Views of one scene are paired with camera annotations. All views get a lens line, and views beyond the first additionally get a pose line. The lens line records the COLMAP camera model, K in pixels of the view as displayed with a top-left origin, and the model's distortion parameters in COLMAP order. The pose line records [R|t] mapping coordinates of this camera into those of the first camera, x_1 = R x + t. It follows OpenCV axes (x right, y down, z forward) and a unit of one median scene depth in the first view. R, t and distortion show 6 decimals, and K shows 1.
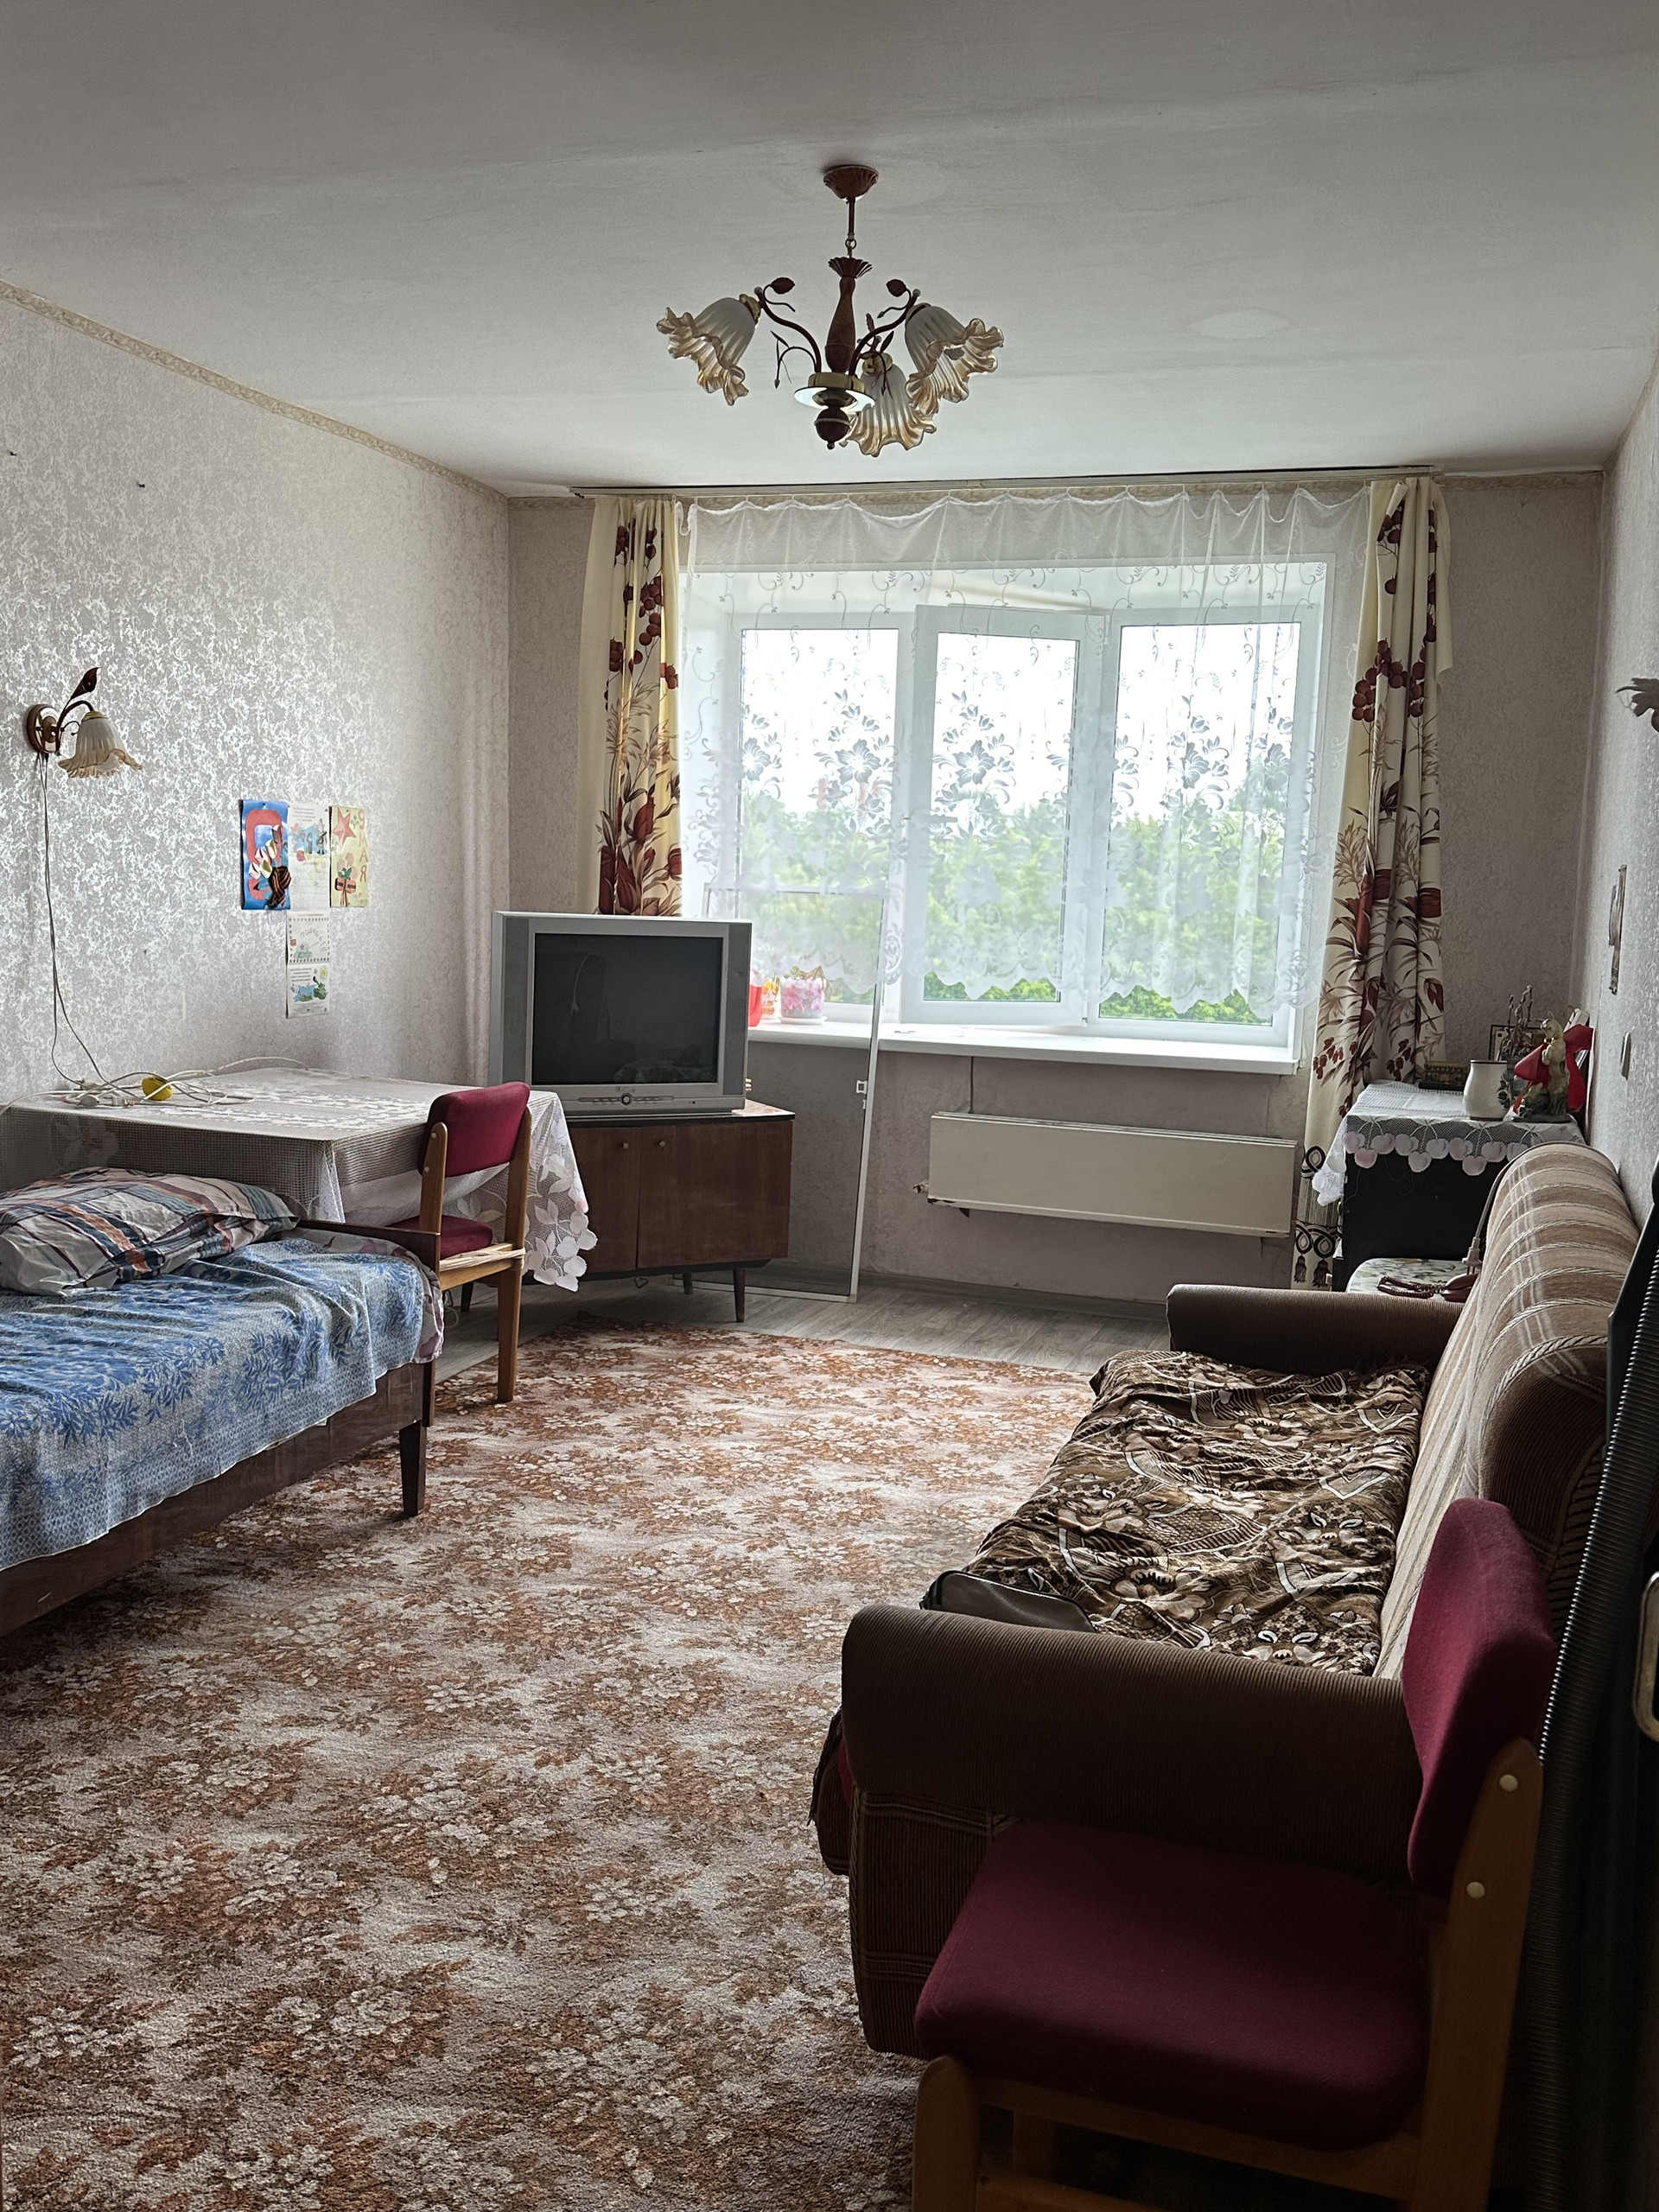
lens RADIAL K [[1935.0, 0, 829.5], [0, 1935.0, 1106.0], [0, 0, 1]] dist [0.175613, -0.283413]
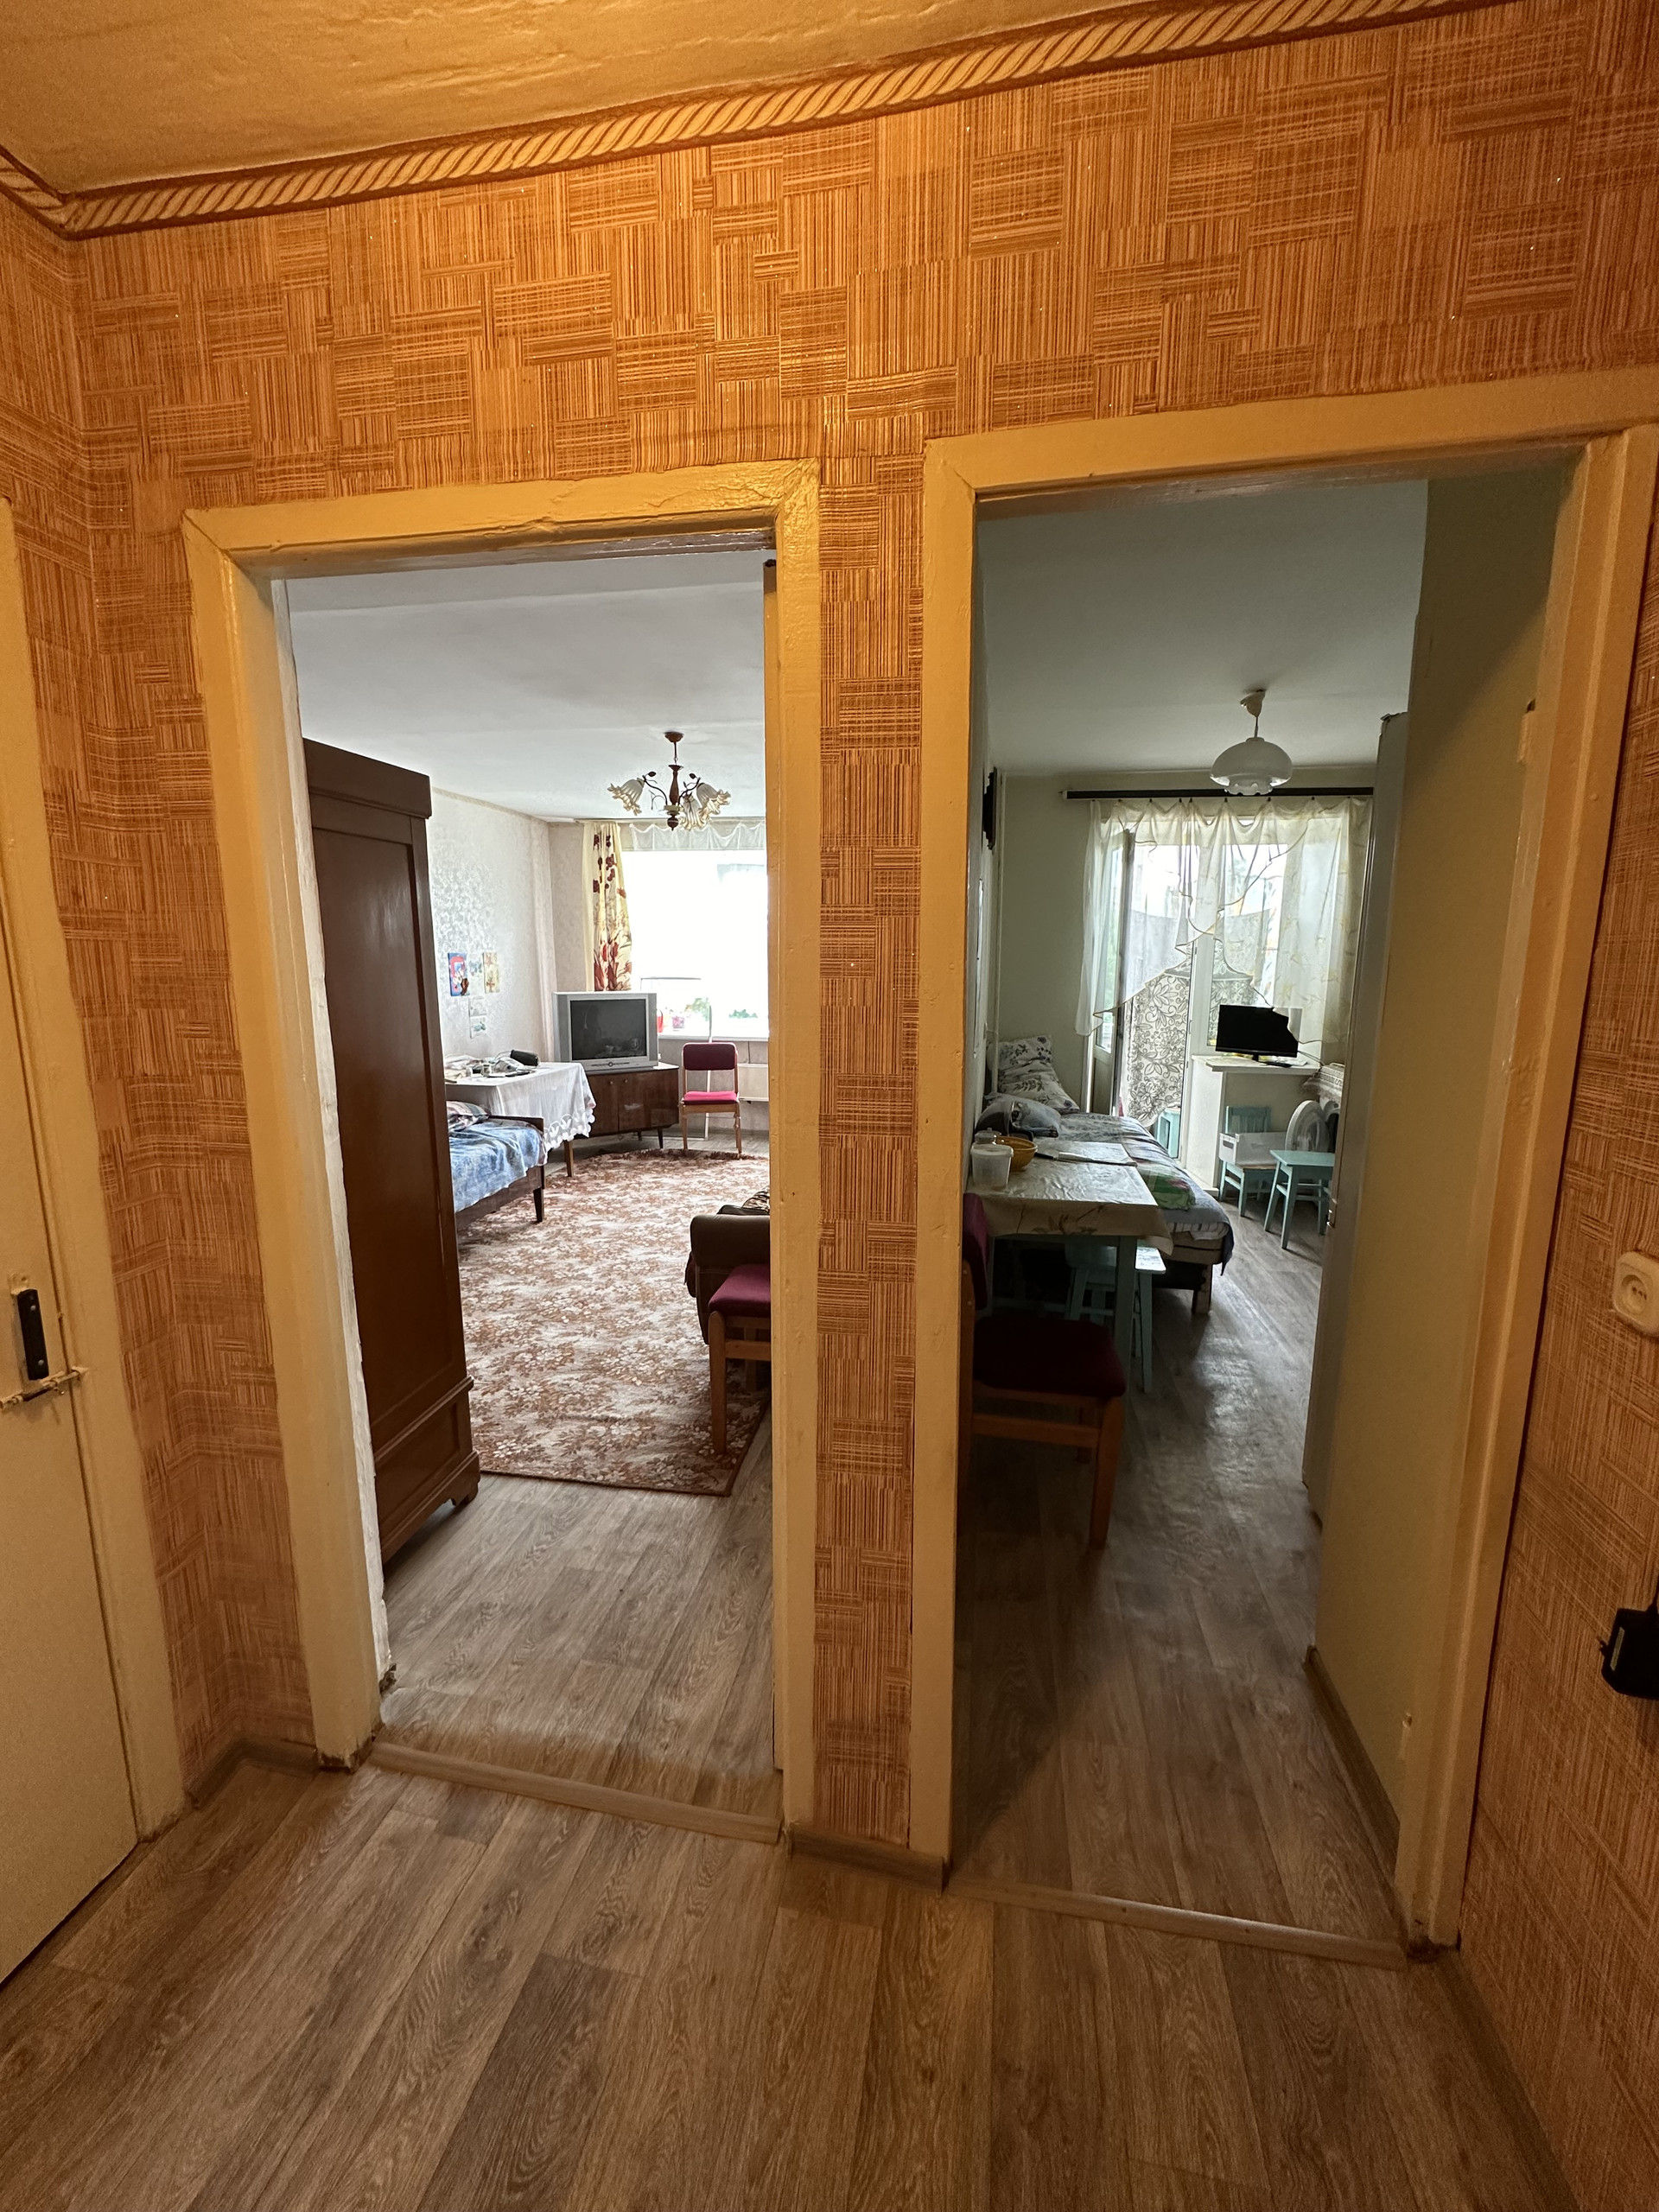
lens RADIAL K [[885.4, 0, 836.8], [0, 885.4, 1103.3], [0, 0, 1]] dist [0.000352, 0.000014]
pose [[0.988067, -0.054204, 0.144174, 0.027175], [0.047120, 0.997529, 0.052103, 0.001225], [-0.146642, -0.044687, 0.988180, -0.290031]]
